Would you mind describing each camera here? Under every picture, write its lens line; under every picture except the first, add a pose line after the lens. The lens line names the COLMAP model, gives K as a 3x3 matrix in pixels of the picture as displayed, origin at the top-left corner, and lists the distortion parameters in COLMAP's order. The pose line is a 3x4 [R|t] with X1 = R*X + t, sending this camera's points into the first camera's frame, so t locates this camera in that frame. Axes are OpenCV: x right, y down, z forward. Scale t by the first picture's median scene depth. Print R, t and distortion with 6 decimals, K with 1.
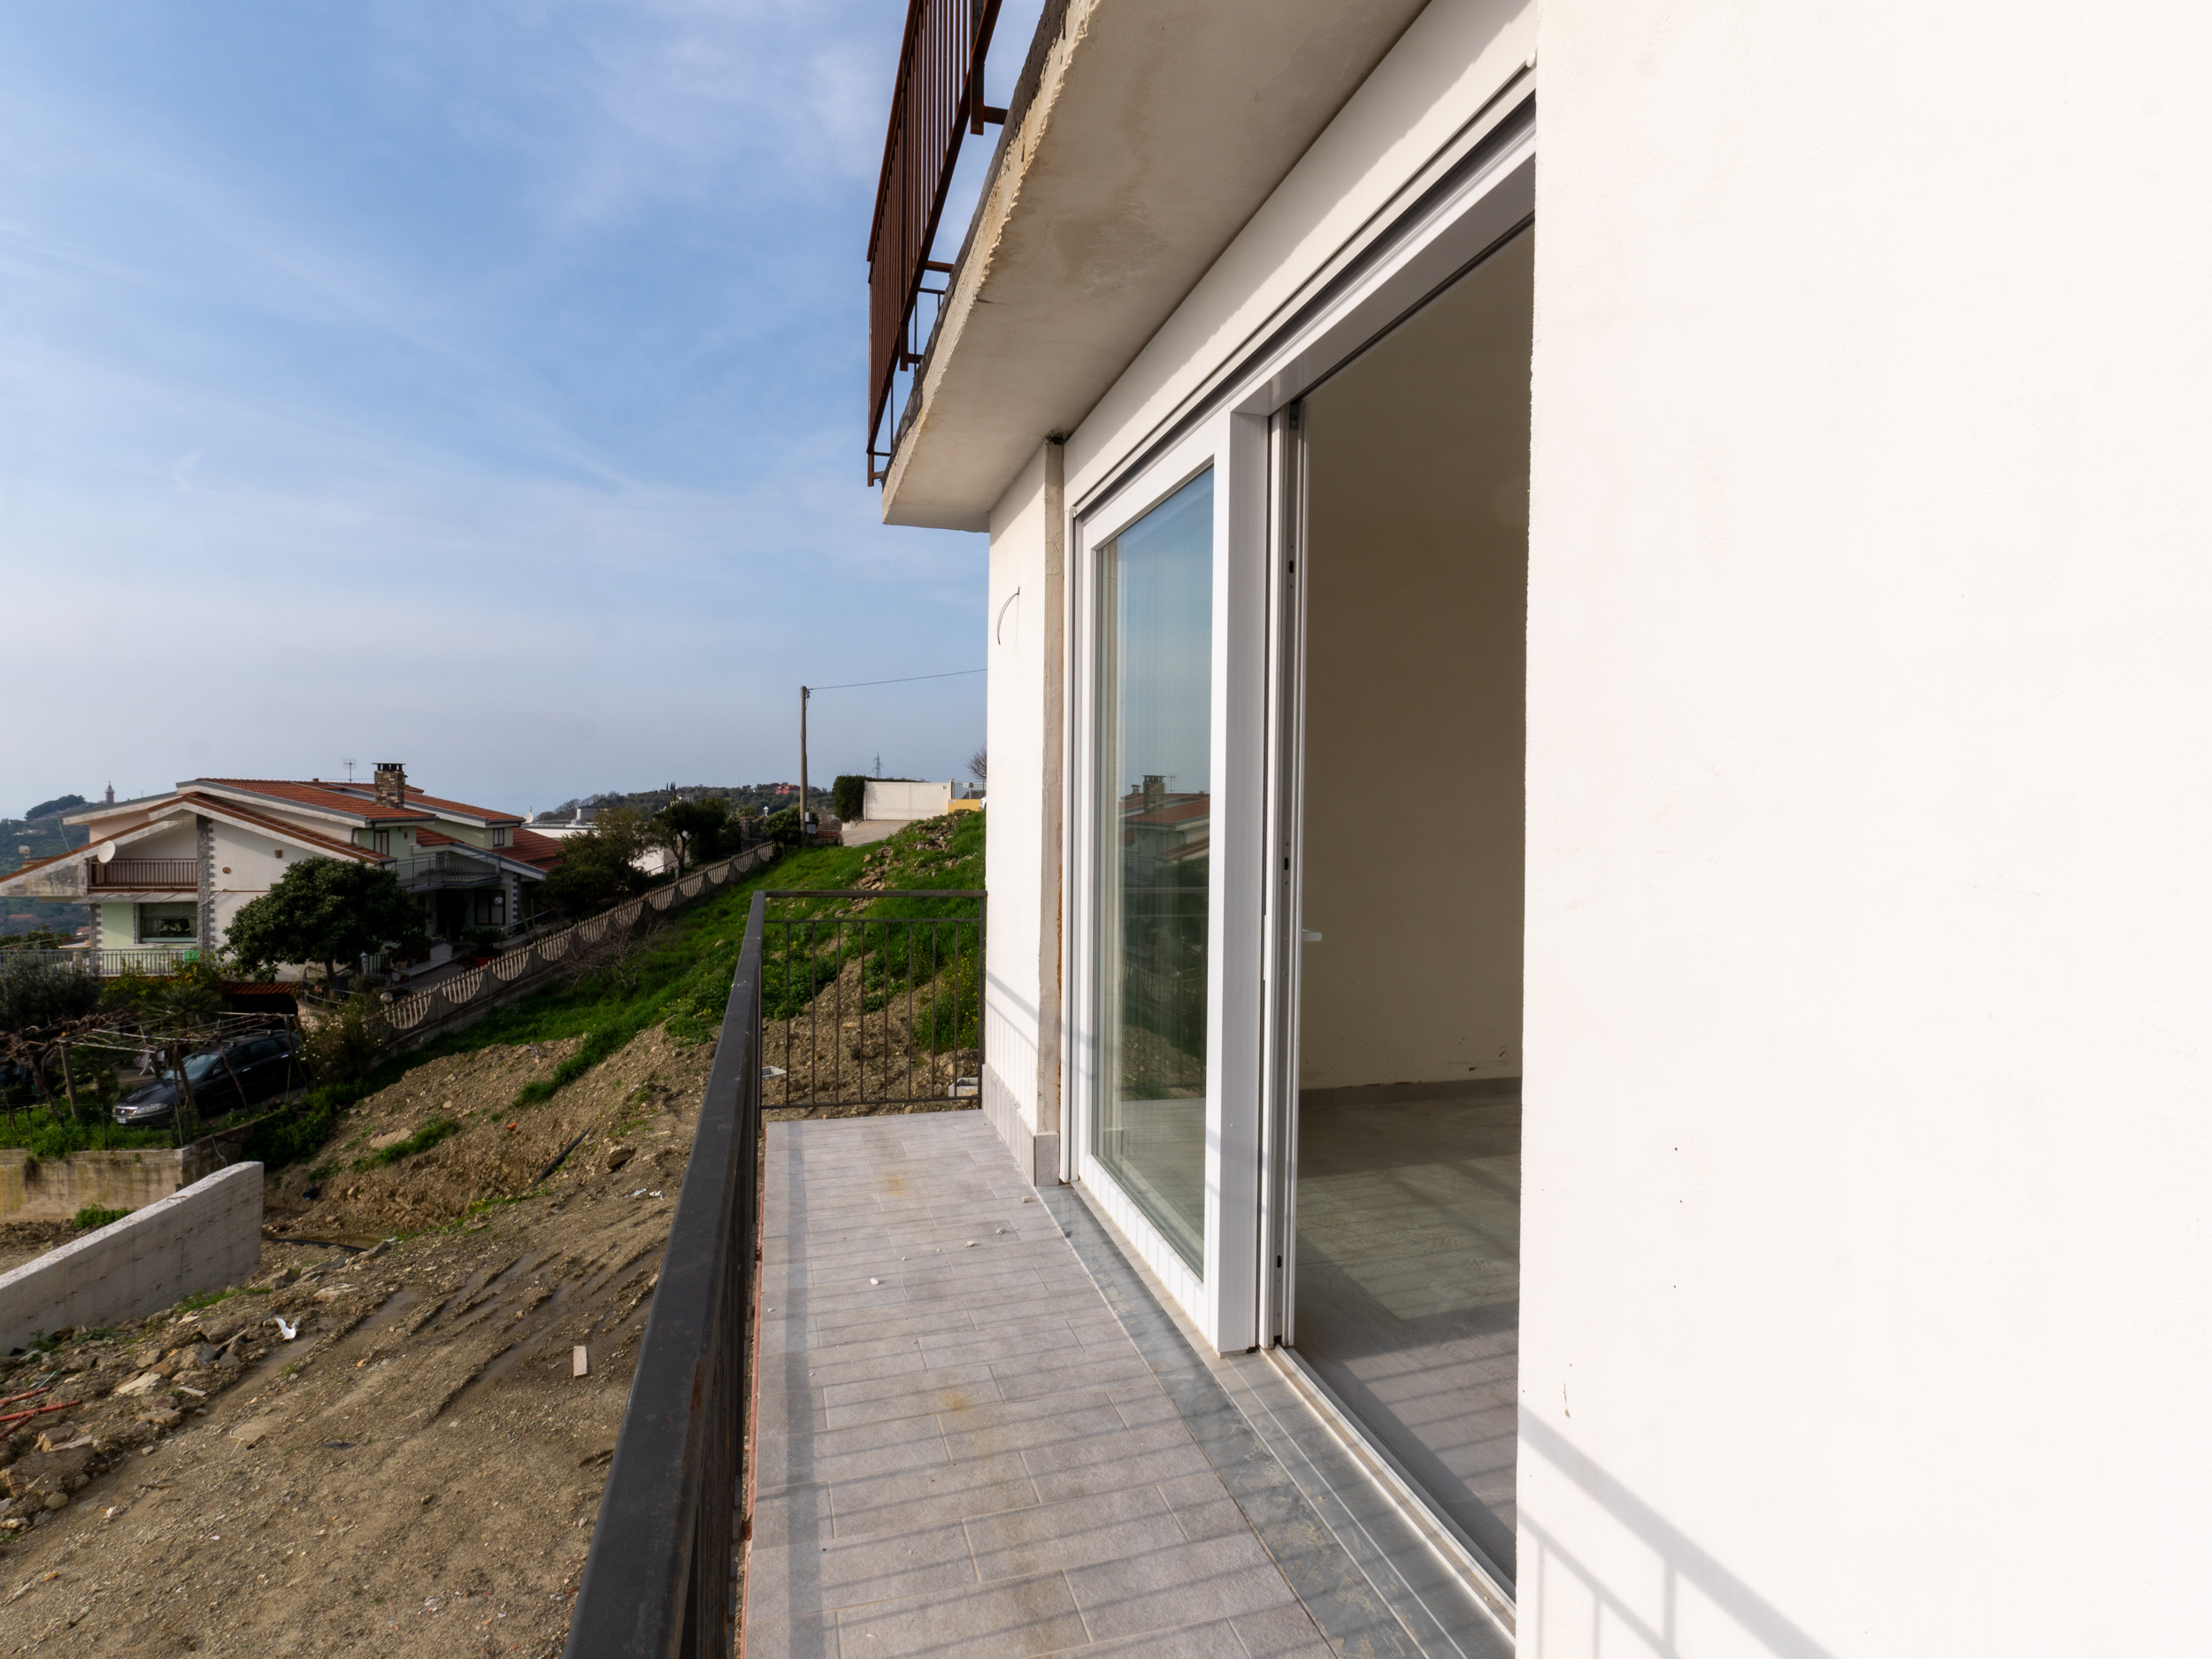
lens RADIAL K [[1181.4, 0, 1111.9], [0, 1181.4, 825.0], [0, 0, 1]] dist [0.000677, 0.000399]
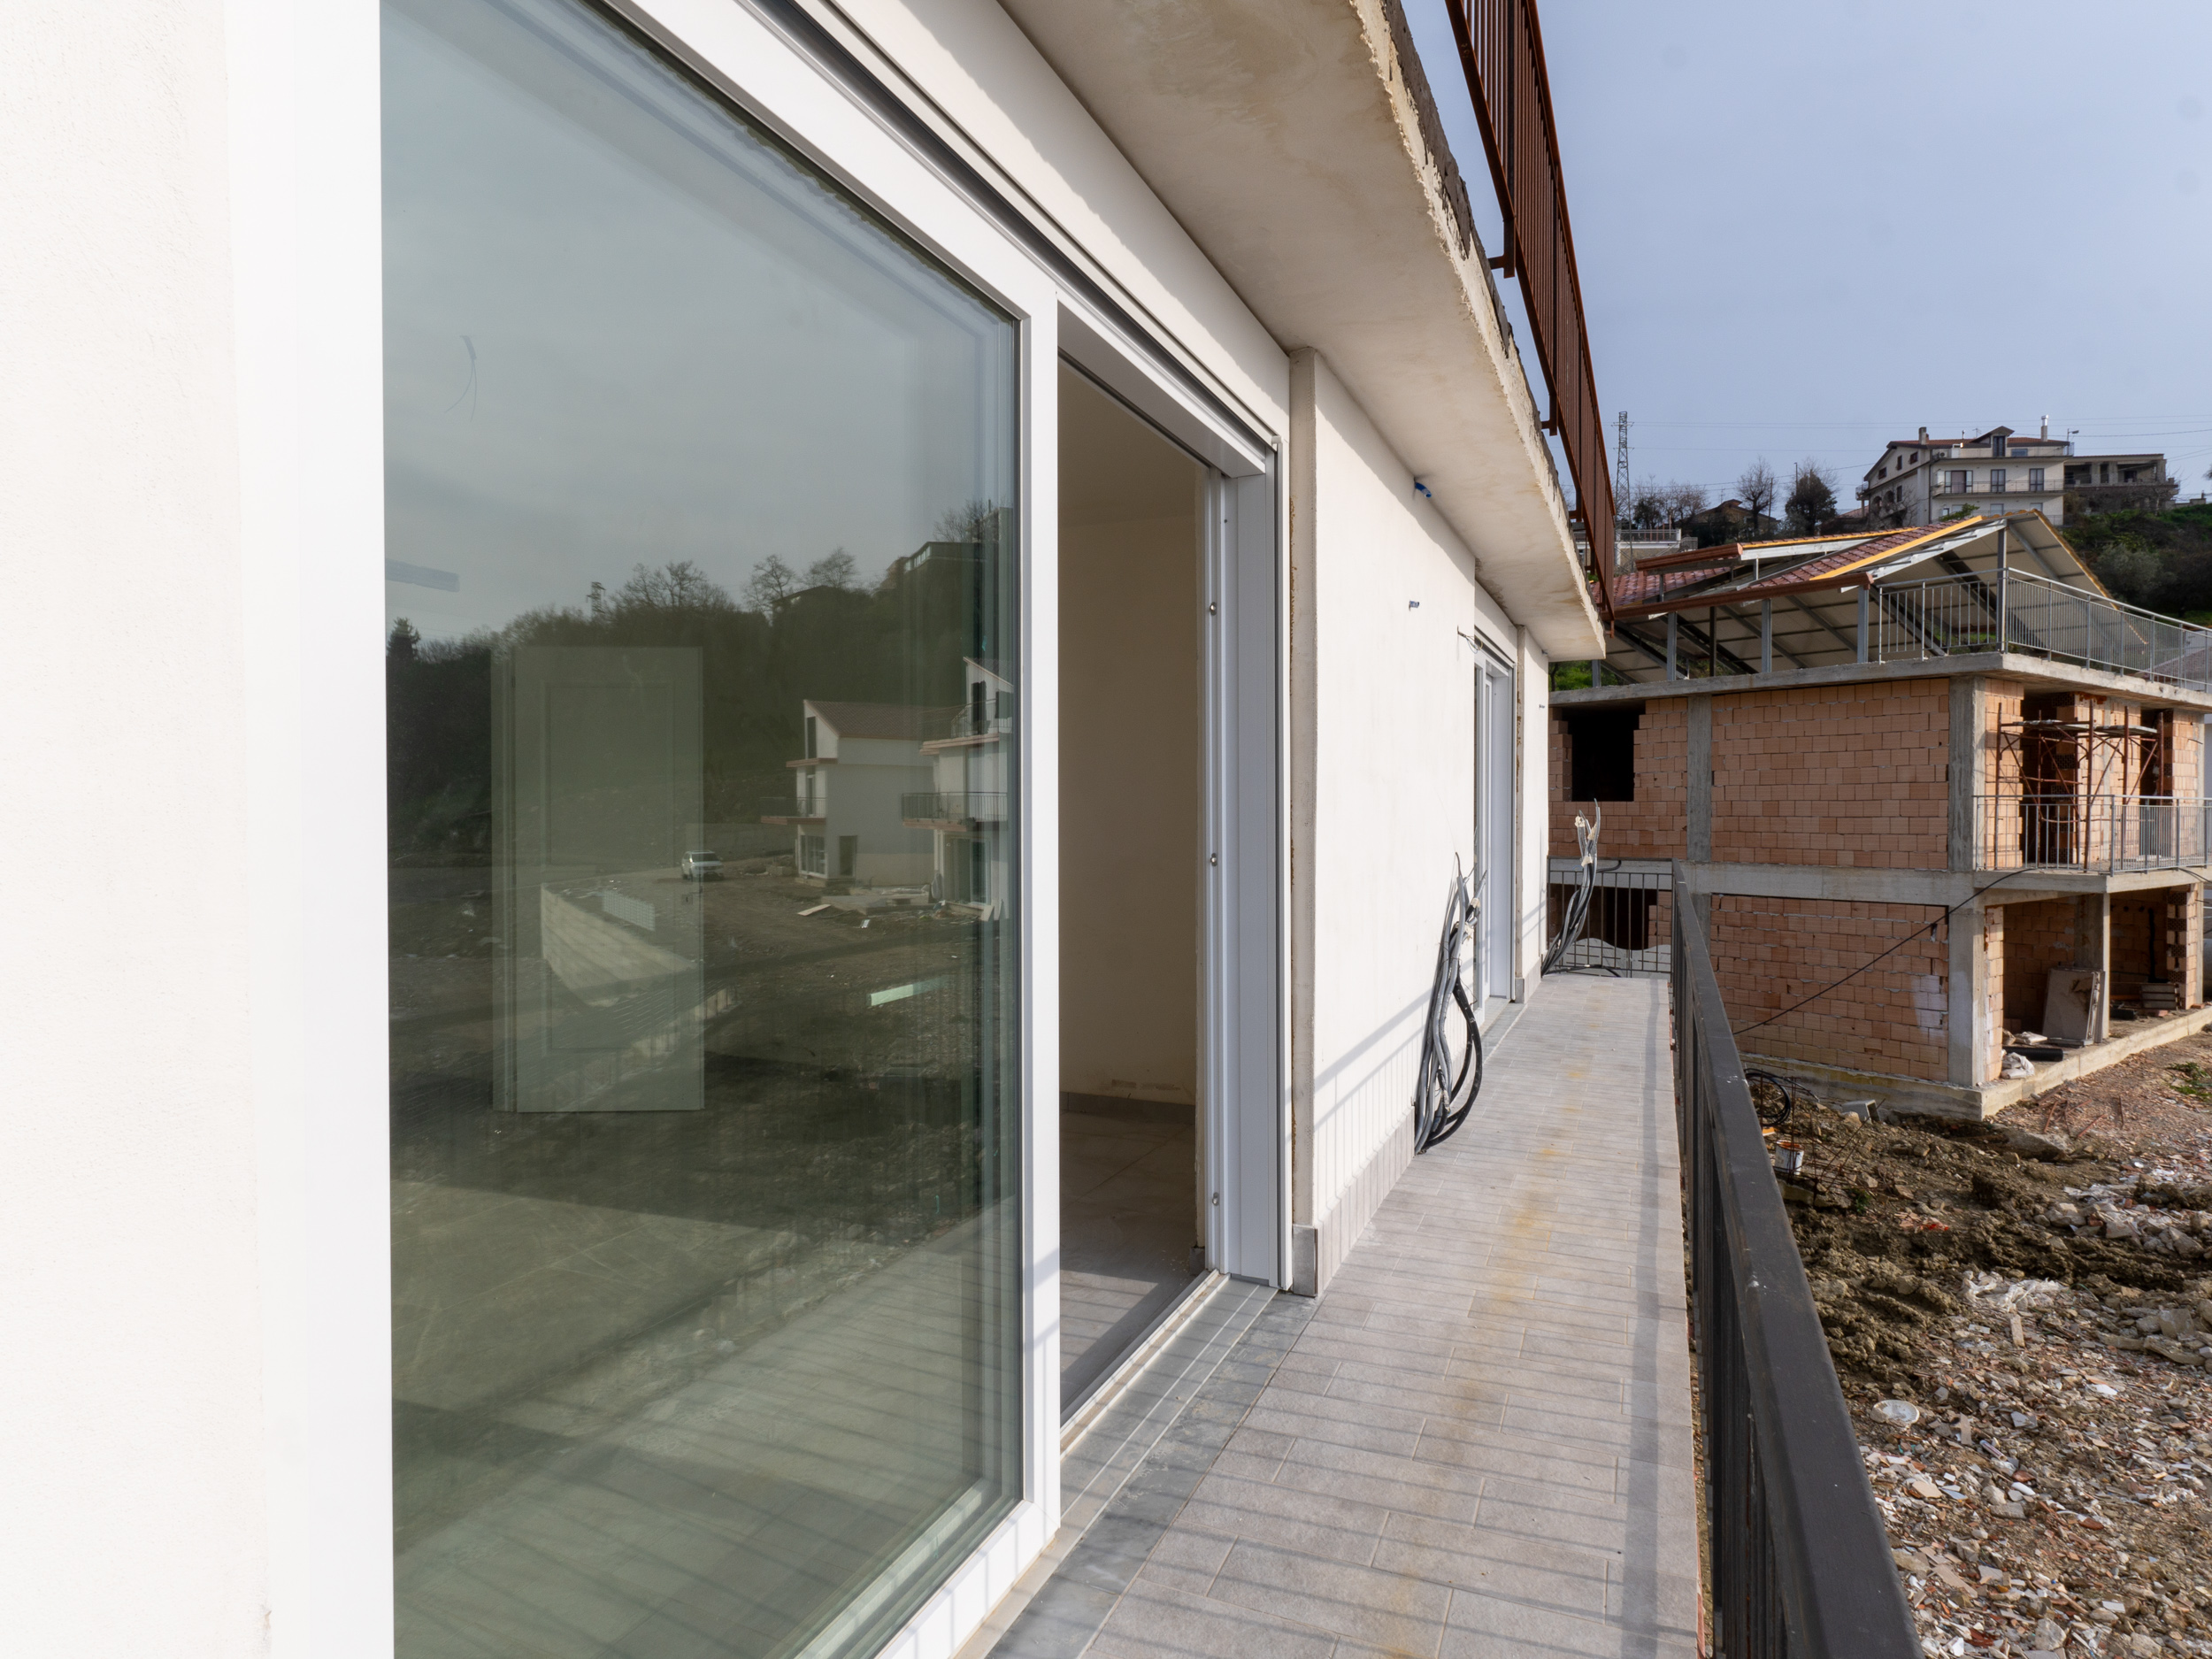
lens RADIAL K [[1181.4, 0, 1119.9], [0, 1181.4, 827.7], [0, 0, 1]] dist [0.000677, 0.000399]
pose [[-0.762304, -0.021657, 0.646857, -0.502903], [0.004893, 0.999219, 0.039222, -0.043650], [-0.647201, 0.033064, -0.761602, 1.823451]]
